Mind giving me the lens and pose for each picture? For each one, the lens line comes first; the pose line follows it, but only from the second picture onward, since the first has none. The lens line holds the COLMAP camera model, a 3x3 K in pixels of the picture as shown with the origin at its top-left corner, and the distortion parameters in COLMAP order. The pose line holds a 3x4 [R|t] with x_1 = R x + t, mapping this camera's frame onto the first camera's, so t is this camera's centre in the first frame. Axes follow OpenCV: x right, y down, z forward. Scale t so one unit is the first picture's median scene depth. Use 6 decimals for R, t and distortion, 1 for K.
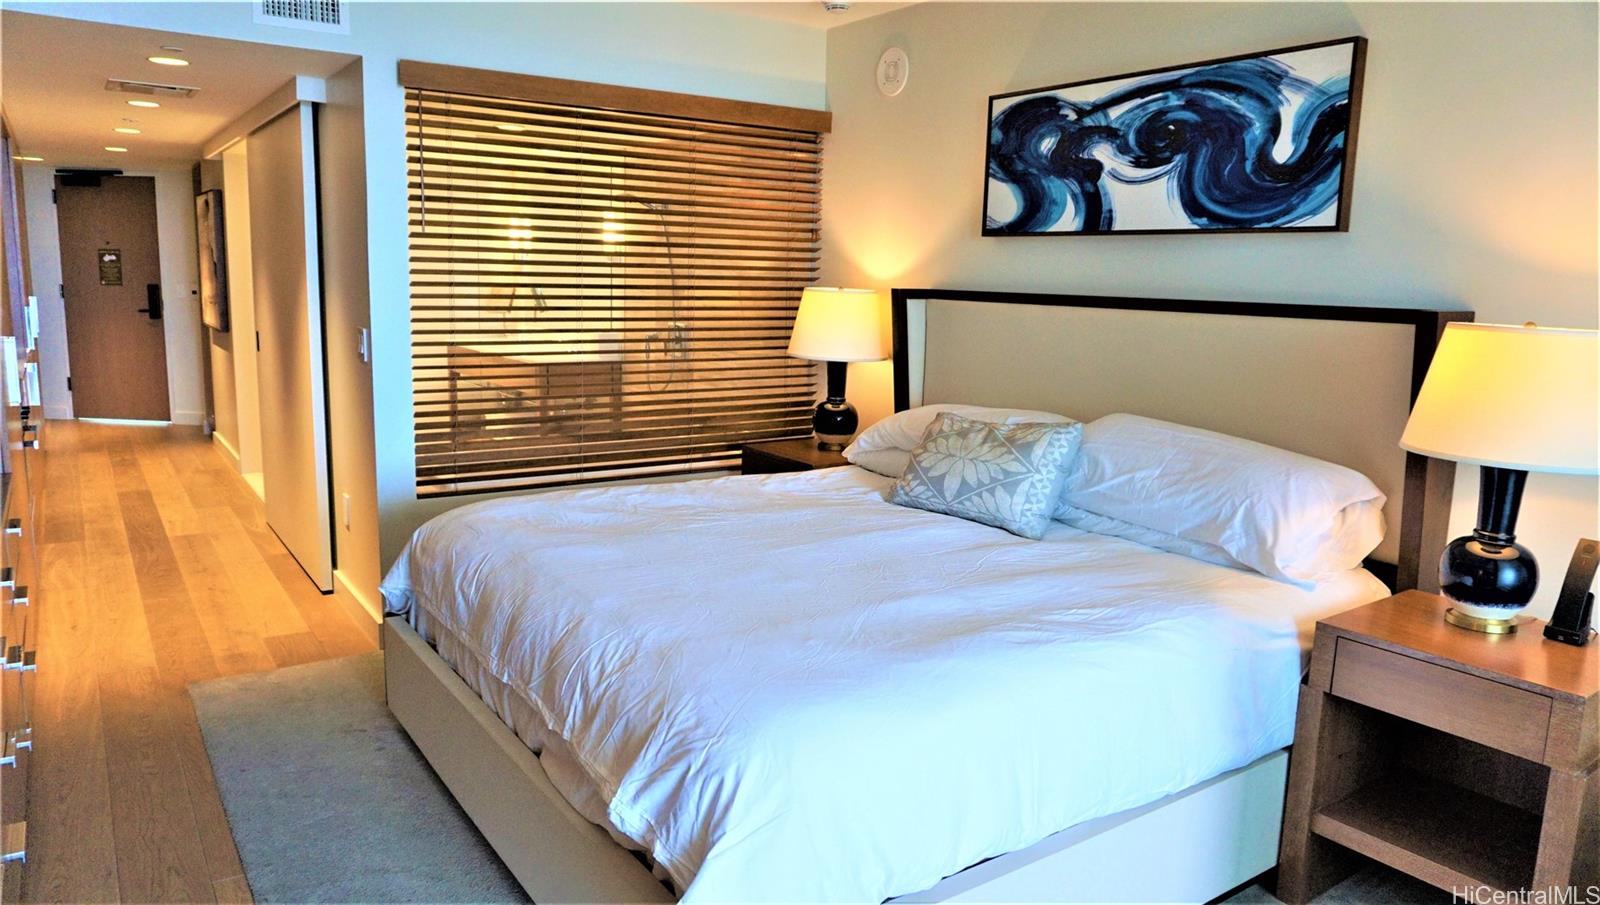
lens RADIAL K [[1056.8, 0, 802.5], [0, 1056.8, 446.9], [0, 0, 1]] dist [-0.034779, 0.005233]
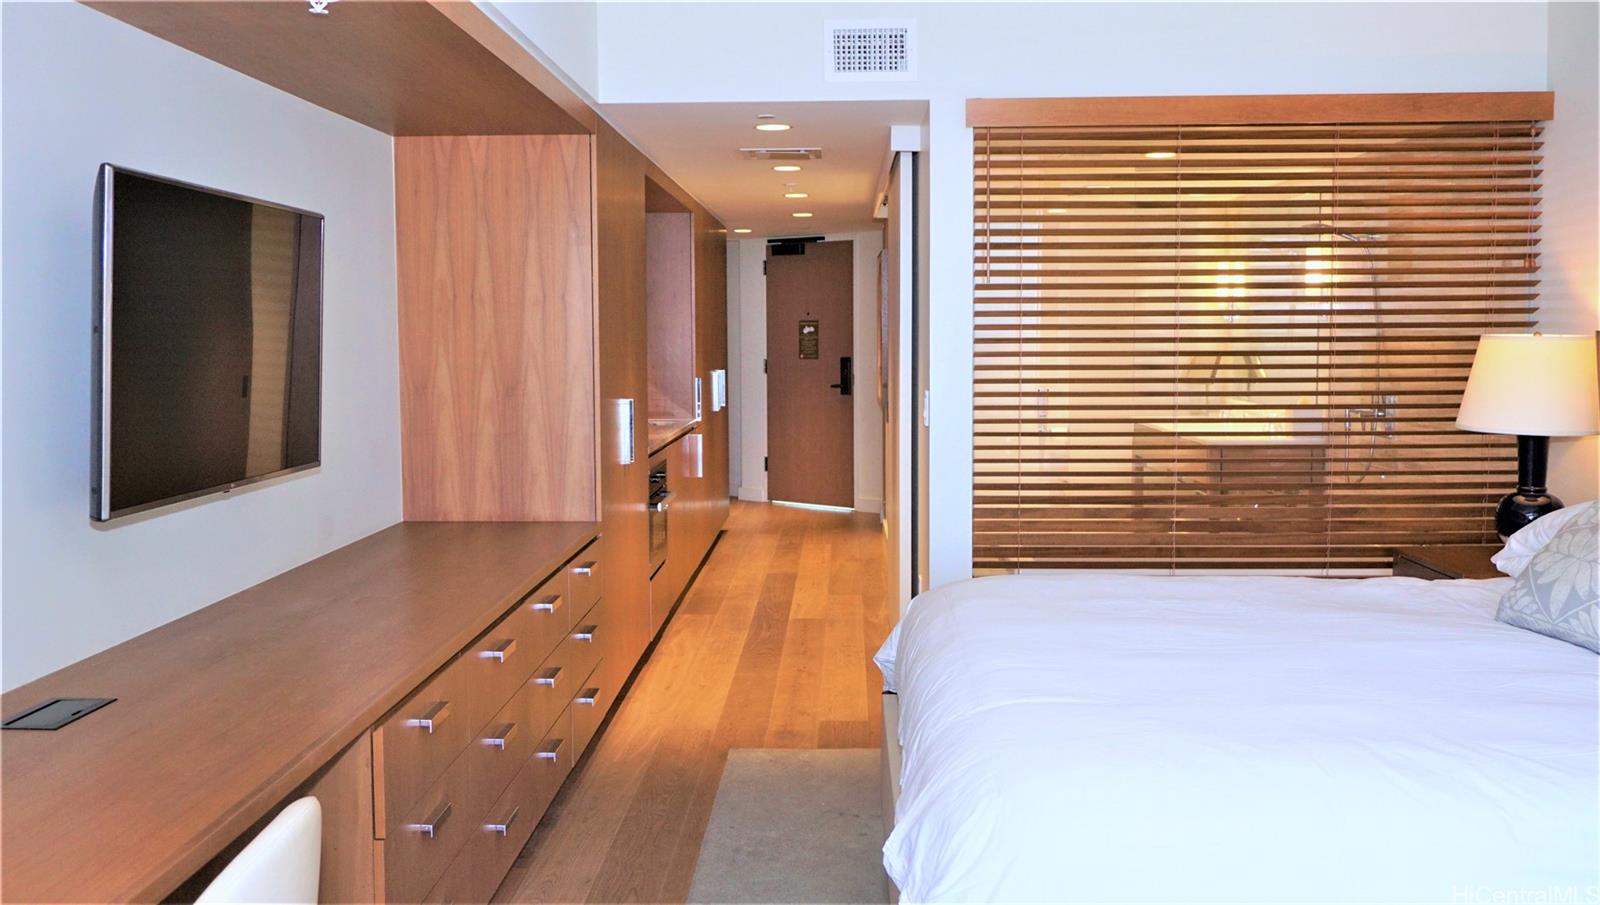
lens RADIAL K [[1444.3, 0, 800.0], [0, 1444.3, 452.5], [0, 0, 1]] dist [-0.009459, -0.085013]
pose [[0.802819, 0.016237, -0.596001, 0.196205], [-0.068568, 0.995511, -0.065241, 0.024543], [0.592266, 0.093243, 0.800329, -0.055502]]
